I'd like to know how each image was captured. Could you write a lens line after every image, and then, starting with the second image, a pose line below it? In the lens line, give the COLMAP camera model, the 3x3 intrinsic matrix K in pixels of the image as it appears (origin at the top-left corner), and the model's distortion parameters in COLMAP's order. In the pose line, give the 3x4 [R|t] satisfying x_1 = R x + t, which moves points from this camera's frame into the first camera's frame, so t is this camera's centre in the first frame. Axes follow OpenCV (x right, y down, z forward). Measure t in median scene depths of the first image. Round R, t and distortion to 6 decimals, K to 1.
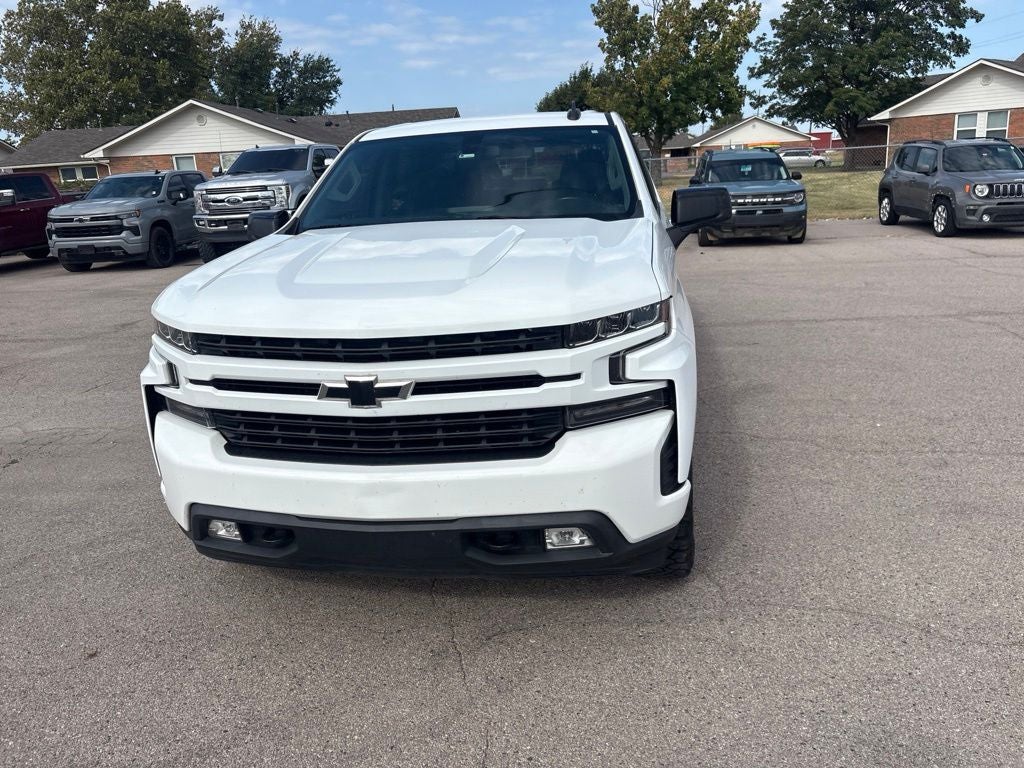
lens RADIAL K [[765.6, 0, 509.1], [0, 765.6, 384.1], [0, 0, 1]] dist [0.047077, -0.049574]
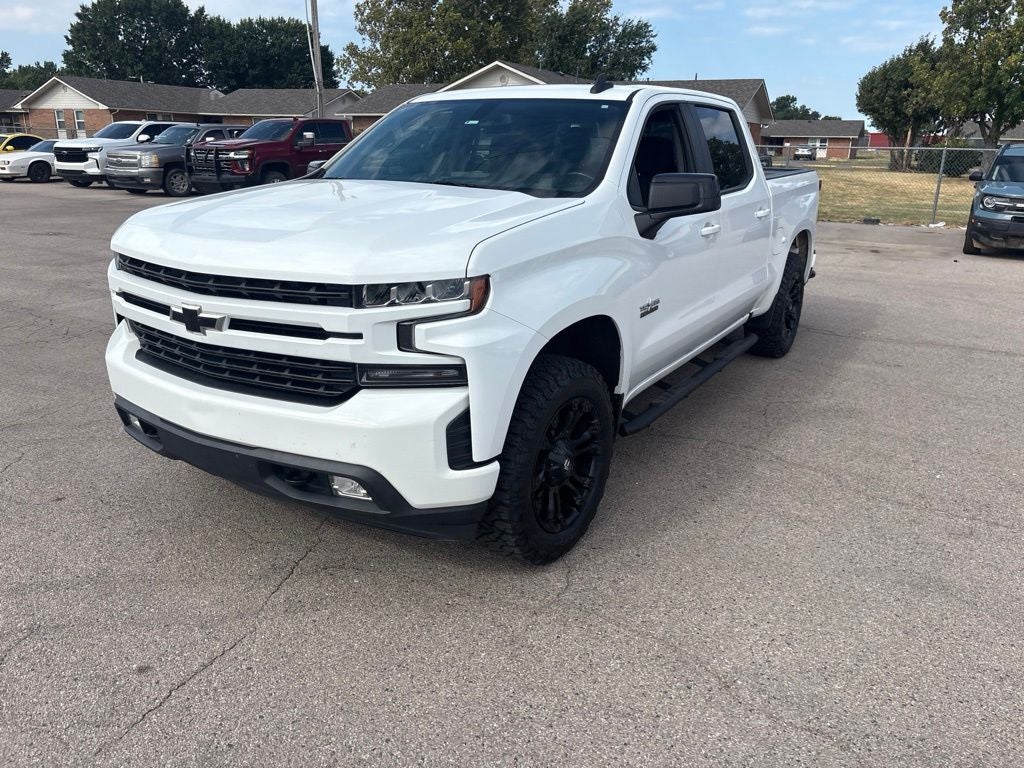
lens RADIAL K [[767.9, 0, 508.7], [0, 767.9, 382.5], [0, 0, 1]] dist [0.042213, -0.044421]
pose [[0.923534, 0.180414, -0.338430, 0.104433], [-0.168584, 0.983588, 0.064299, -0.007968], [0.344476, -0.002328, 0.938792, 0.013733]]
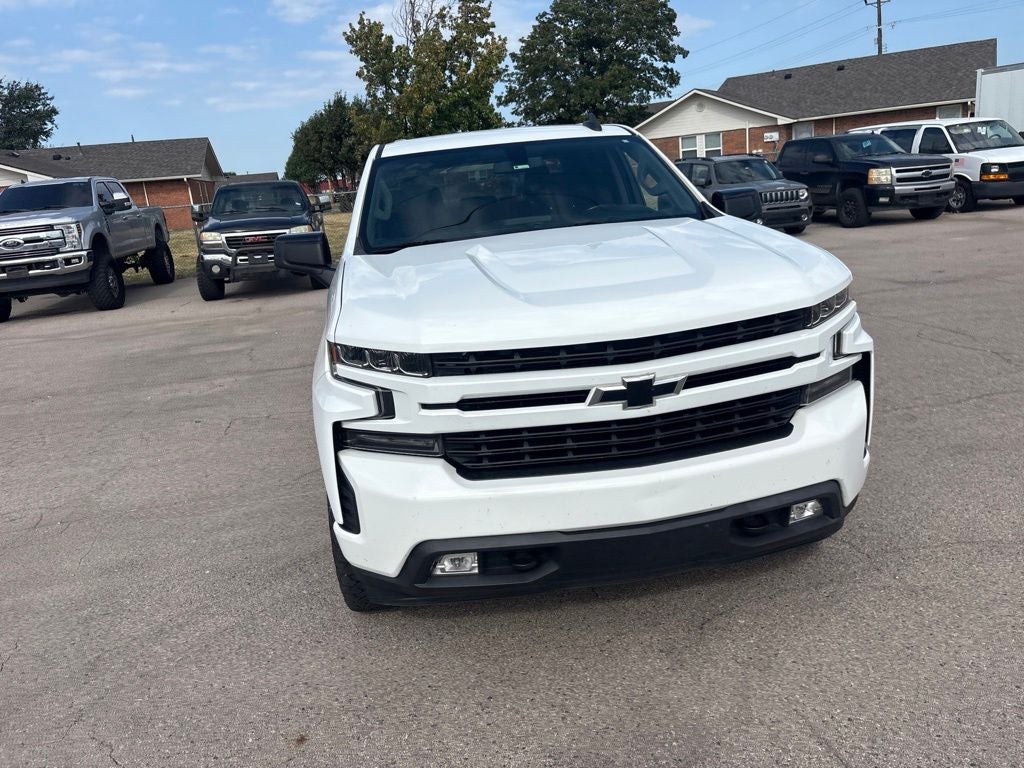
lens RADIAL K [[767.9, 0, 508.7], [0, 767.9, 382.5], [0, 0, 1]] dist [0.042213, -0.044421]
pose [[0.948850, -0.110400, 0.295797, -0.104442], [0.120951, 0.992503, -0.017553, -0.000781], [-0.291641, 0.052433, 0.955090, 0.016426]]
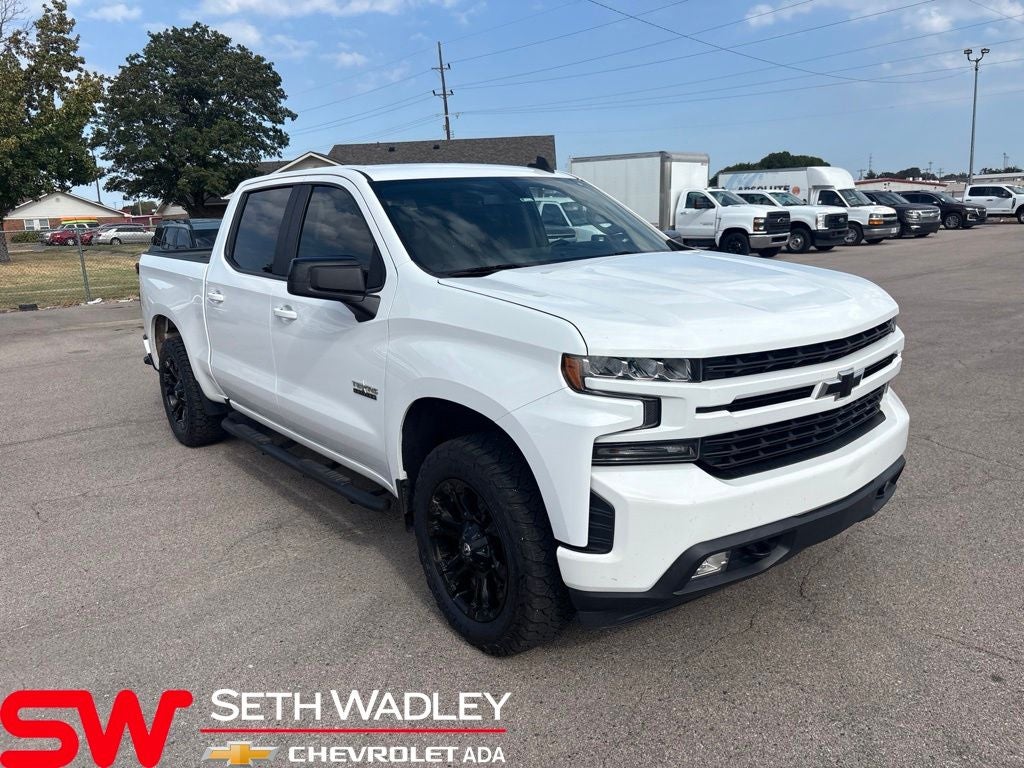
lens RADIAL K [[767.9, 0, 508.7], [0, 767.9, 382.5], [0, 0, 1]] dist [0.042213, -0.044421]
pose [[0.674262, -0.131652, 0.726662, -0.223700], [0.201509, 0.979440, -0.009529, -0.013528], [-0.710468, 0.152854, 0.686929, 0.090442]]
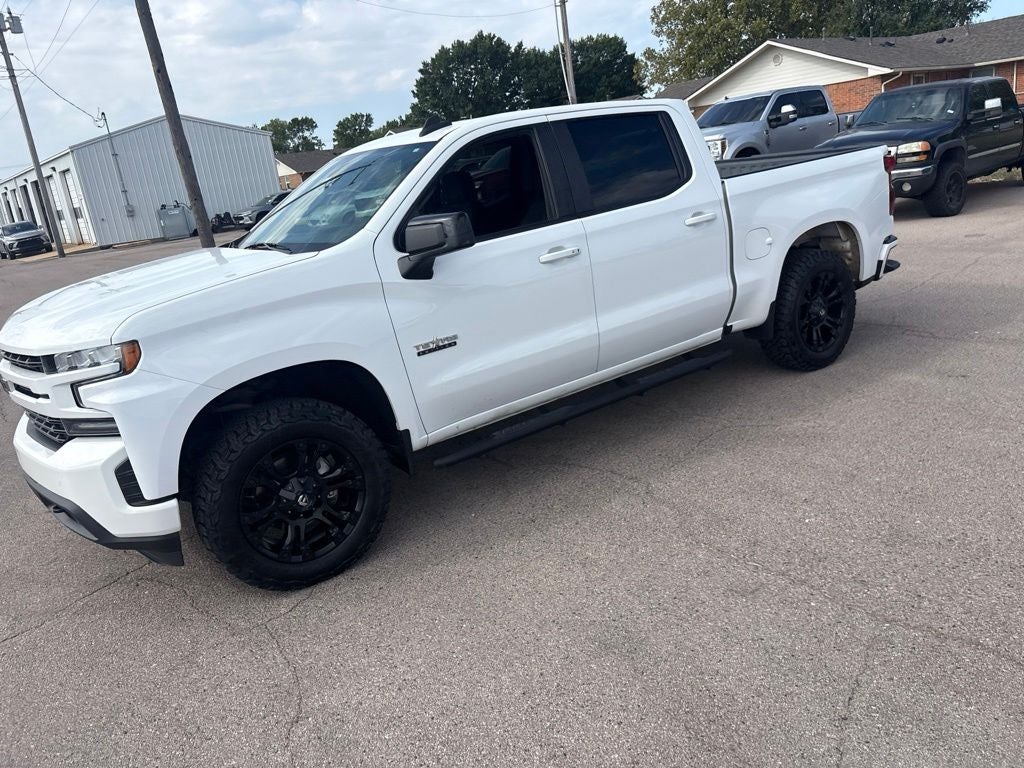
lens RADIAL K [[767.9, 0, 508.7], [0, 767.9, 382.5], [0, 0, 1]] dist [0.042213, -0.044421]
pose [[0.712674, 0.156705, -0.683768, 0.249182], [-0.101687, 0.987512, 0.120331, -0.043864], [0.694086, -0.016226, 0.719710, 0.096526]]
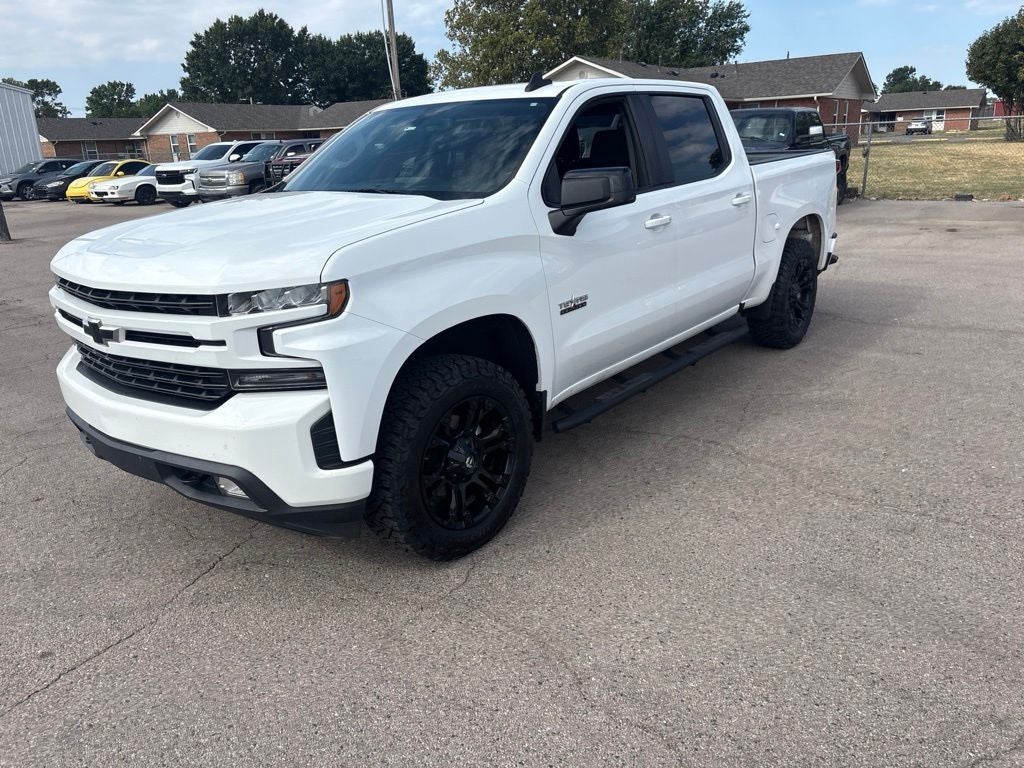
lens RADIAL K [[763.7, 0, 510.9], [0, 763.7, 386.0], [0, 0, 1]] dist [0.065588, -0.071429]
pose [[0.875689, 0.161386, -0.455109, 0.156619], [-0.134350, 0.986711, 0.091391, -0.017252], [0.463810, -0.018886, 0.885733, 0.034195]]
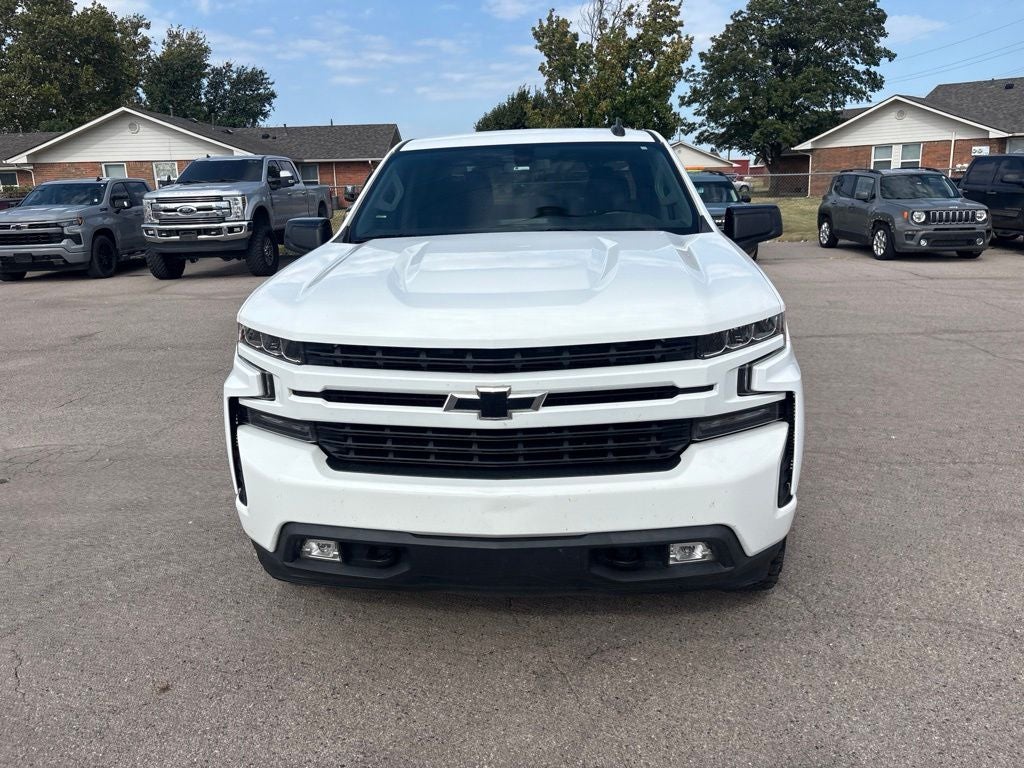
lens RADIAL K [[766.2, 0, 509.8], [0, 766.2, 370.2], [0, 0, 1]] dist [0.039314, -0.039642]
pose [[0.995739, 0.003387, 0.092156, -0.042364], [0.000209, 0.999240, -0.038984, 0.001039], [-0.092218, 0.038837, 0.994981, 0.005271]]
